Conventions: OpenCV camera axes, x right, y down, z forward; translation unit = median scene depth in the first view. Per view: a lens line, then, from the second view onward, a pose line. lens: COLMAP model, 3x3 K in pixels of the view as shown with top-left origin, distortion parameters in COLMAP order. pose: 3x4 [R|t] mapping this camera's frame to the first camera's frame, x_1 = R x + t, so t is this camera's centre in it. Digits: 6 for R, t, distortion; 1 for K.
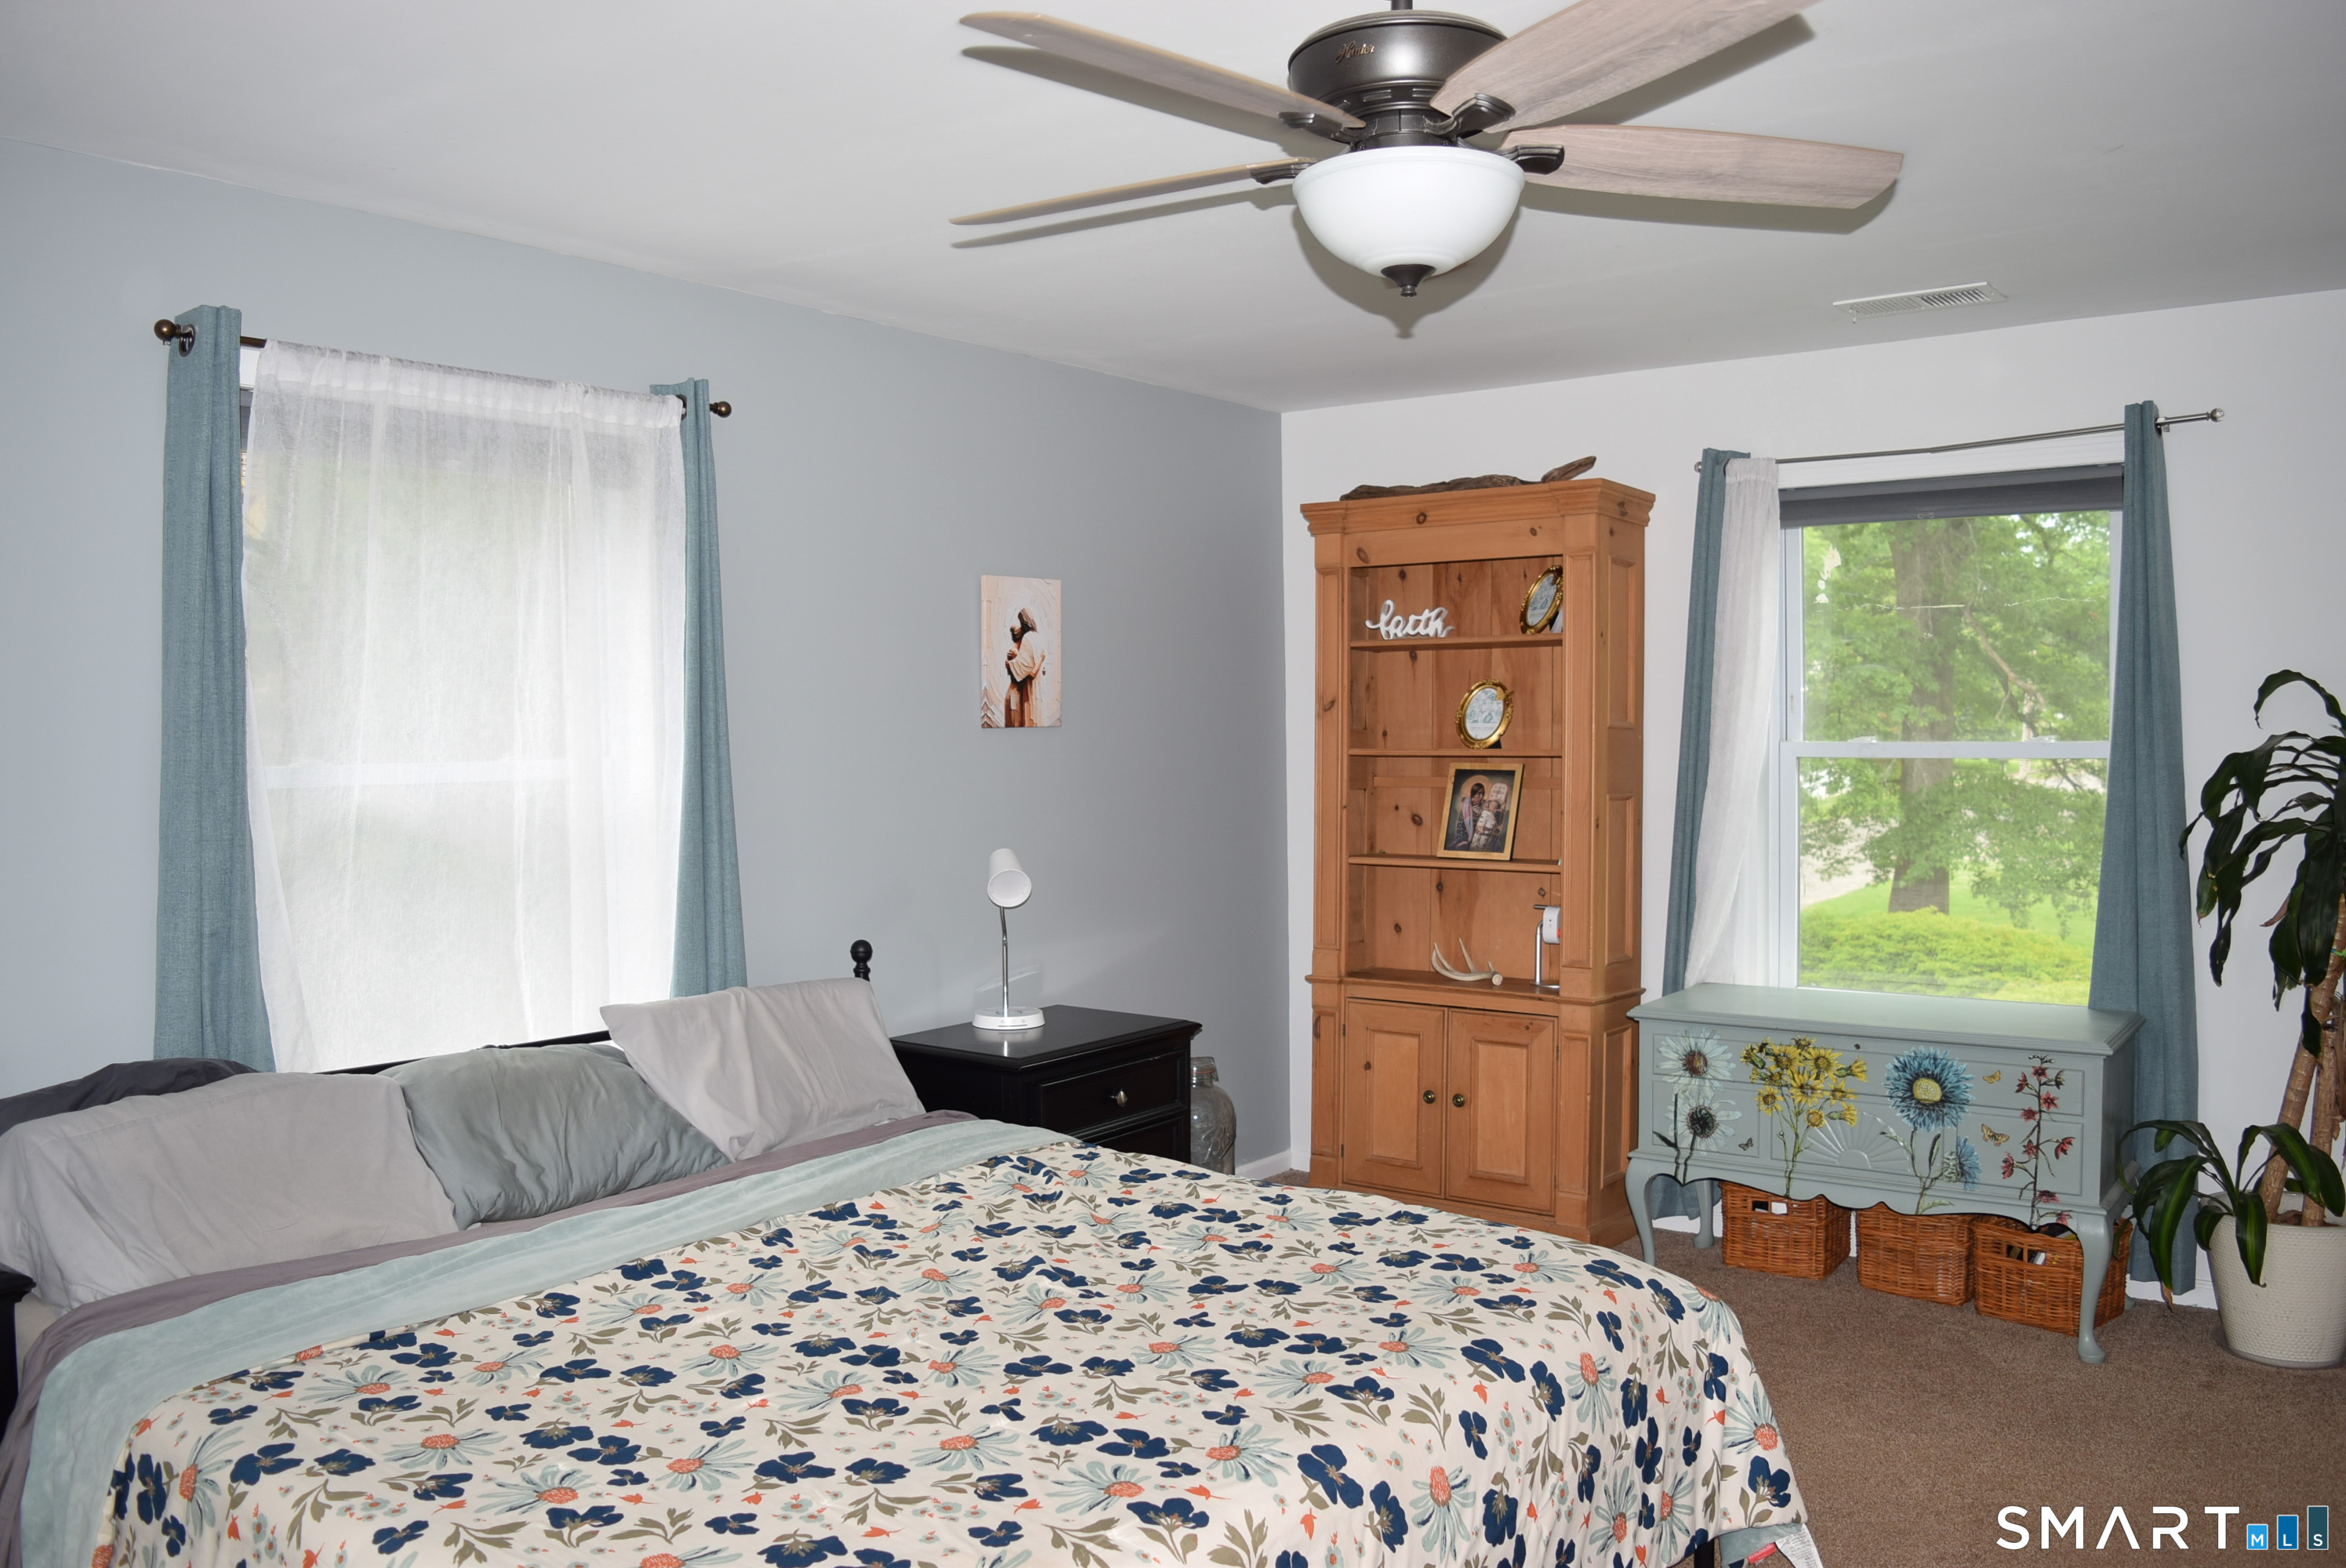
lens RADIAL K [[1867.6, 0, 1173.0], [0, 1867.6, 784.0], [0, 0, 1]] dist [-0.072869, -0.005763]
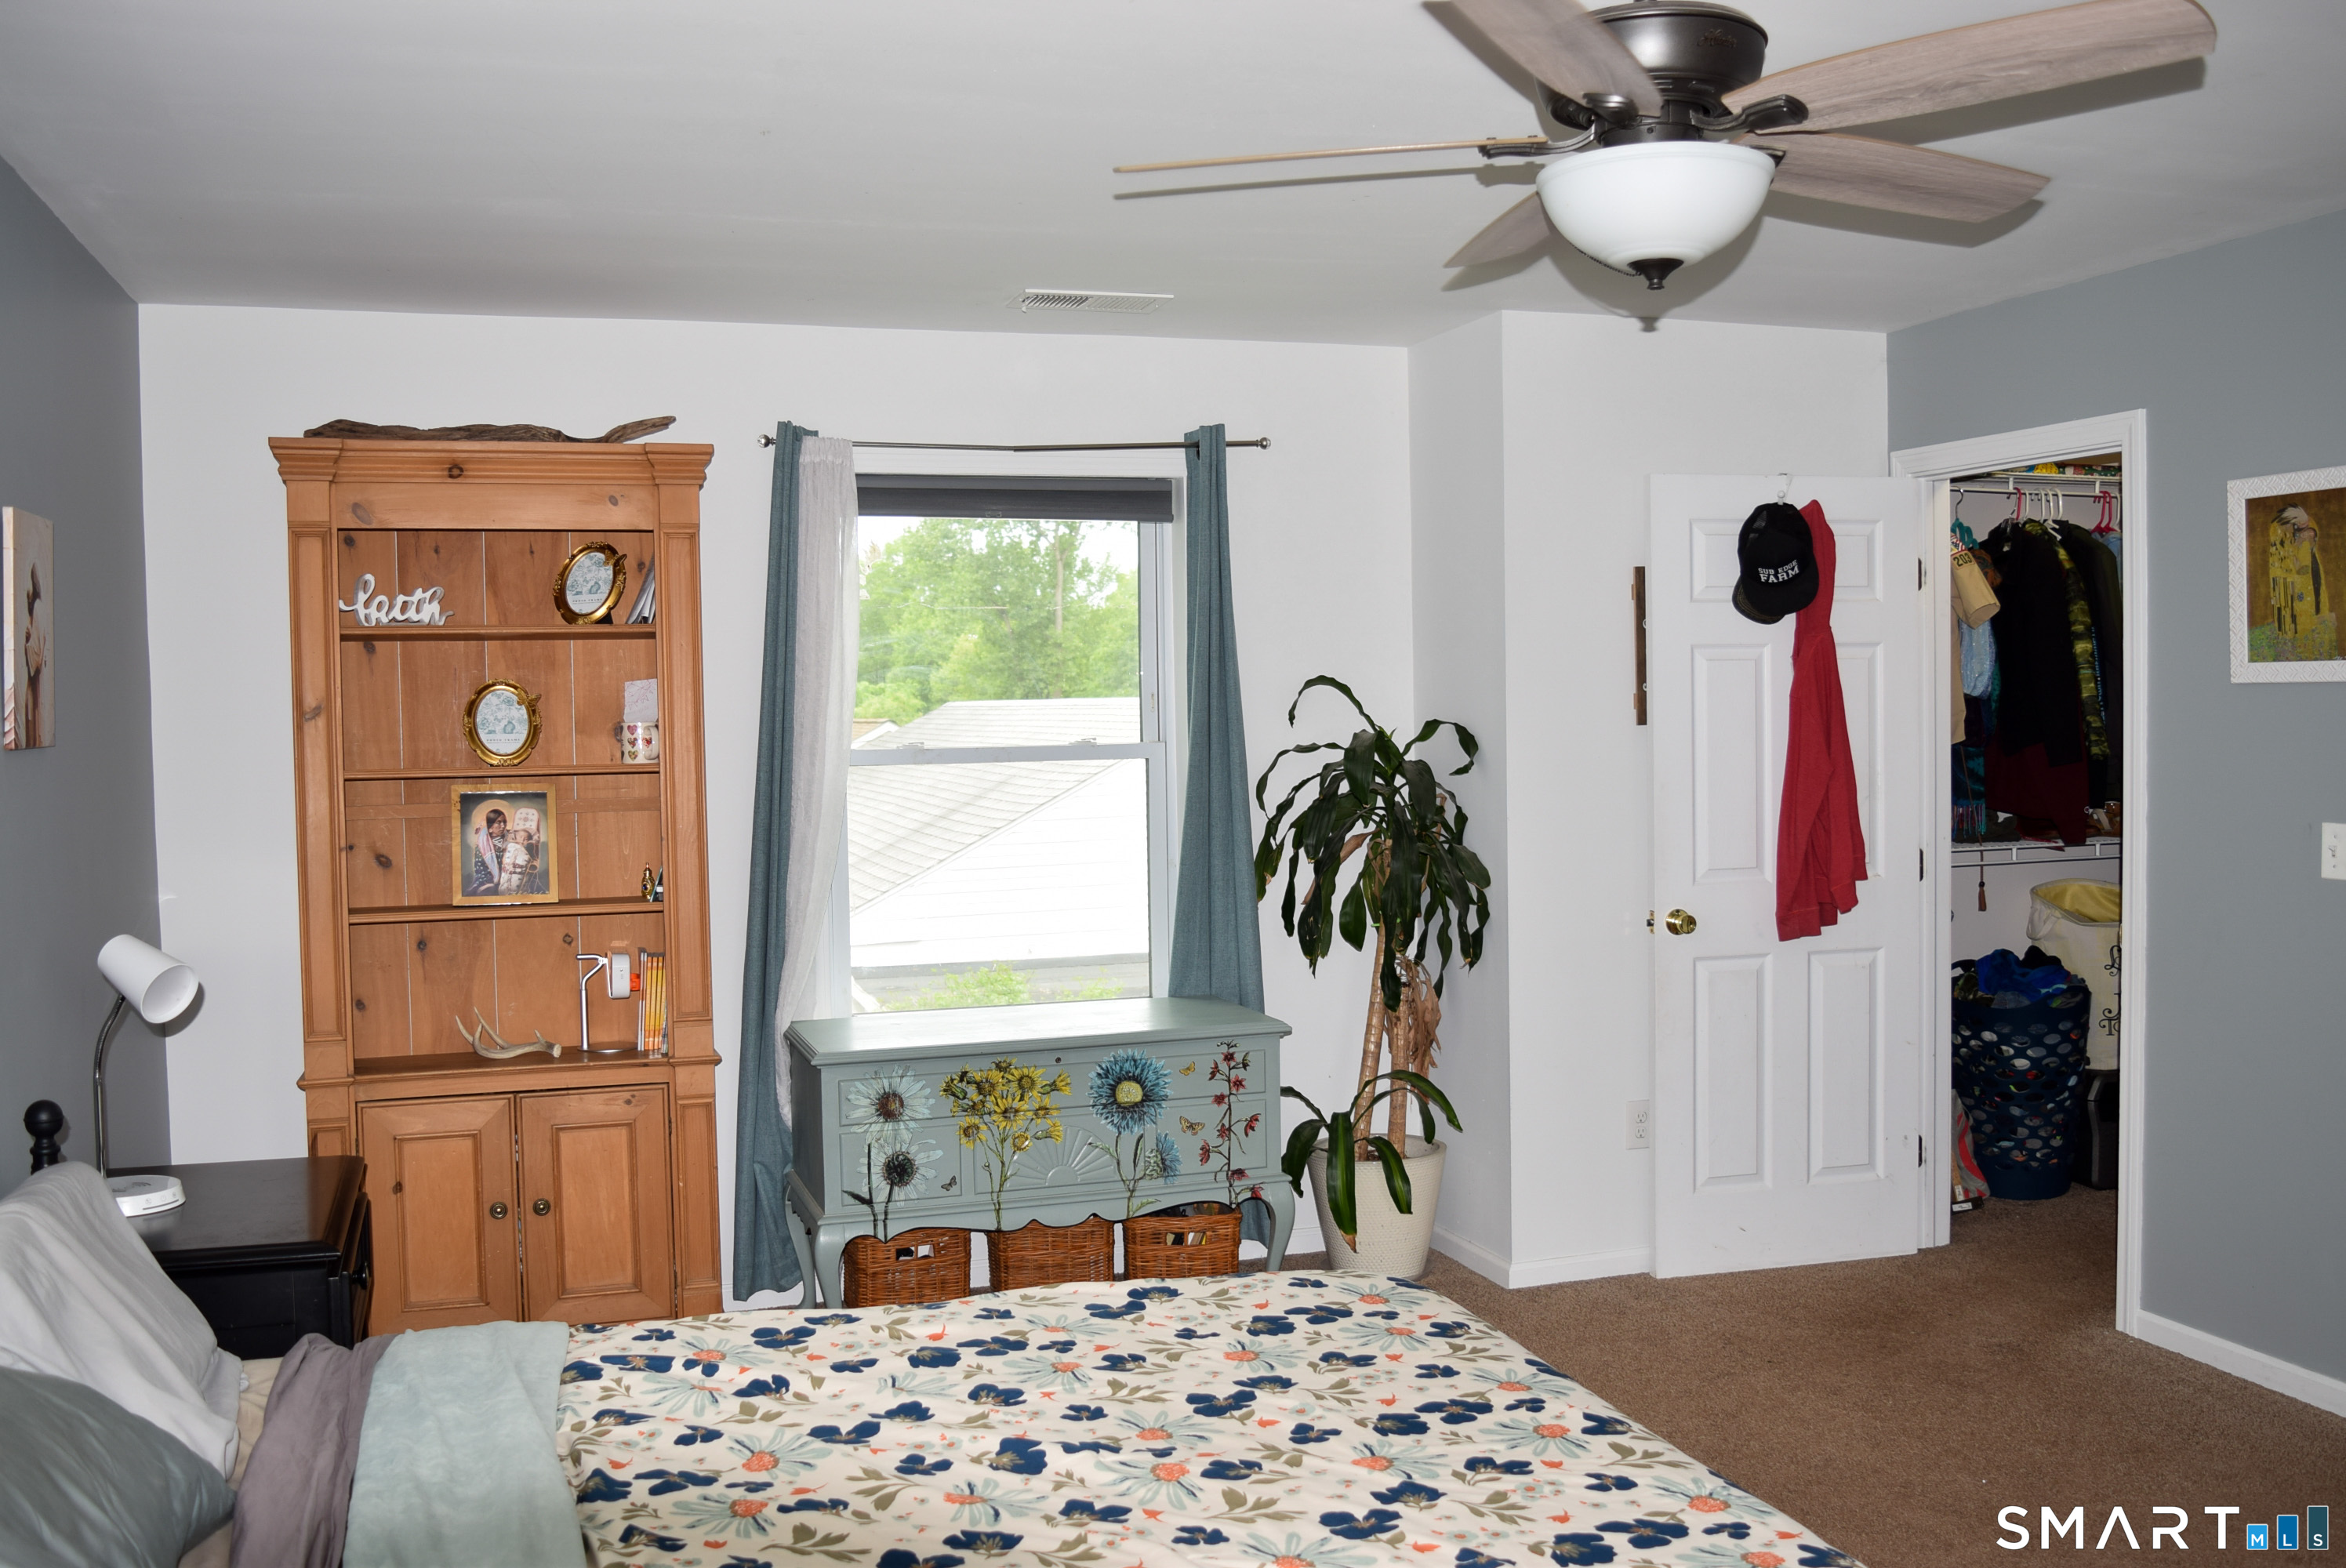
lens RADIAL K [[2098.3, 0, 1173.0], [0, 2098.3, 784.0], [0, 0, 1]] dist [-0.102061, 0.004872]
pose [[0.574357, -0.028761, 0.818100, -0.481397], [0.038814, 0.999215, 0.007878, -0.008623], [-0.817684, 0.027229, 0.575023, 0.310089]]
